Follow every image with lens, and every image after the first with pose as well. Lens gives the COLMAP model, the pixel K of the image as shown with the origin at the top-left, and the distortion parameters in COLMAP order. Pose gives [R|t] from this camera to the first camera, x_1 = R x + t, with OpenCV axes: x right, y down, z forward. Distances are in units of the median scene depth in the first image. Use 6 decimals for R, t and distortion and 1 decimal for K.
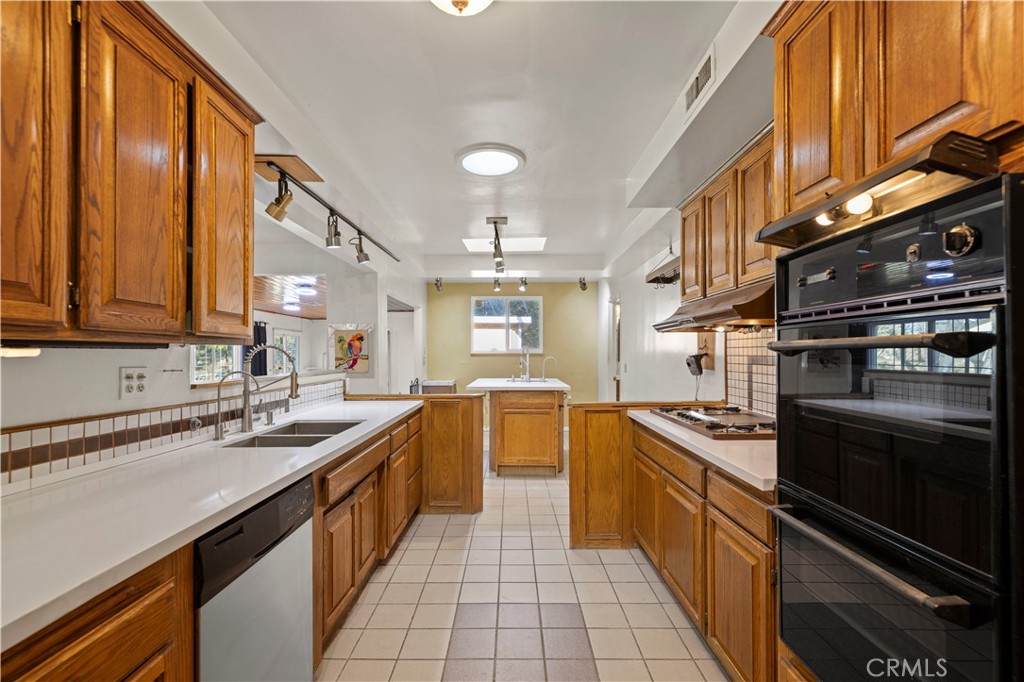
lens RADIAL K [[441.2, 0, 511.8], [0, 441.2, 350.5], [0, 0, 1]] dist [-0.000800, 0.000051]
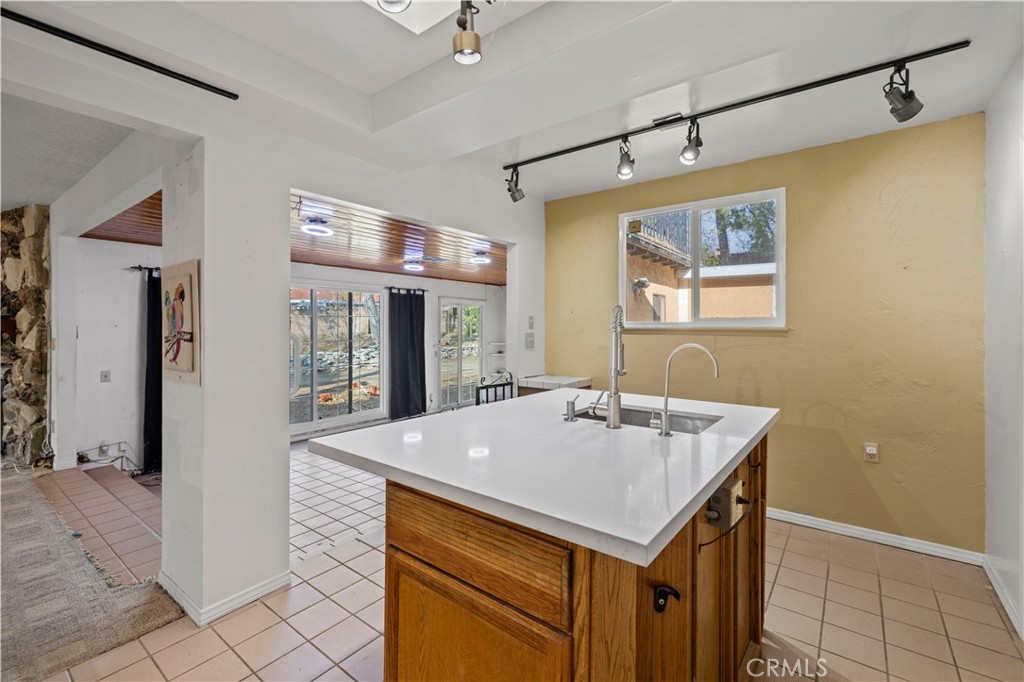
lens RADIAL K [[441.2, 0, 510.0], [0, 441.2, 331.7], [0, 0, 1]] dist [-0.000800, 0.000051]
pose [[0.795726, 0.011895, -0.605540, 0.112765], [-0.001334, 0.999839, 0.017887, 0.002311], [0.605656, -0.013425, 0.795614, 0.512836]]
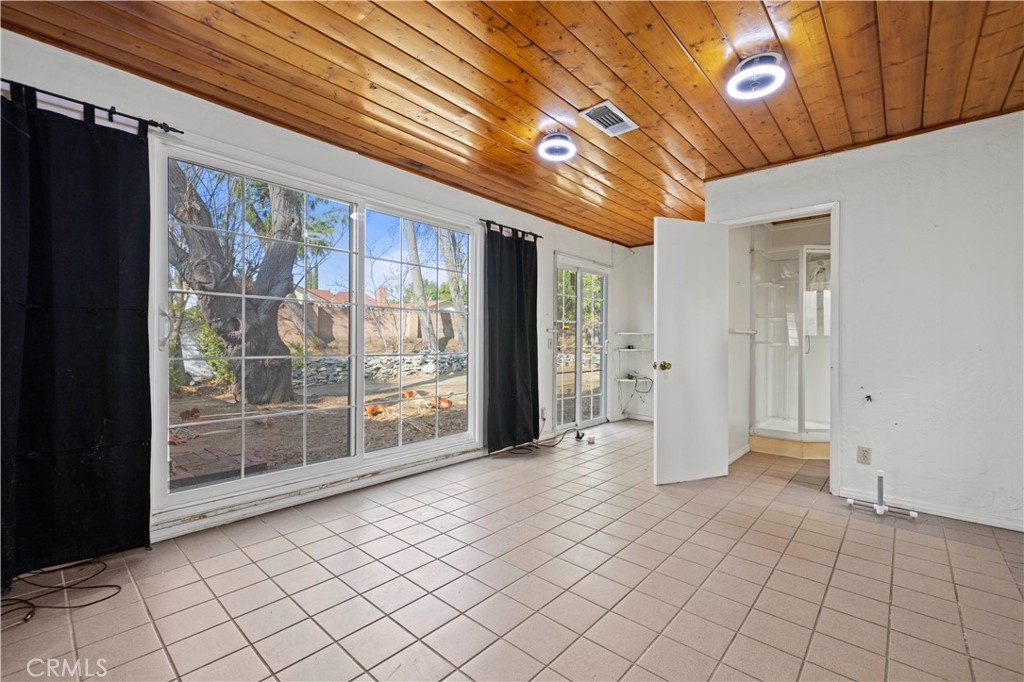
lens RADIAL K [[441.2, 0, 510.7], [0, 441.2, 345.8], [0, 0, 1]] dist [-0.000800, 0.000051]
pose [[0.741358, 0.016535, -0.670906, -0.285238], [-0.007968, 0.999843, 0.015837, 0.070464], [0.671063, -0.006395, 0.741373, 0.730519]]
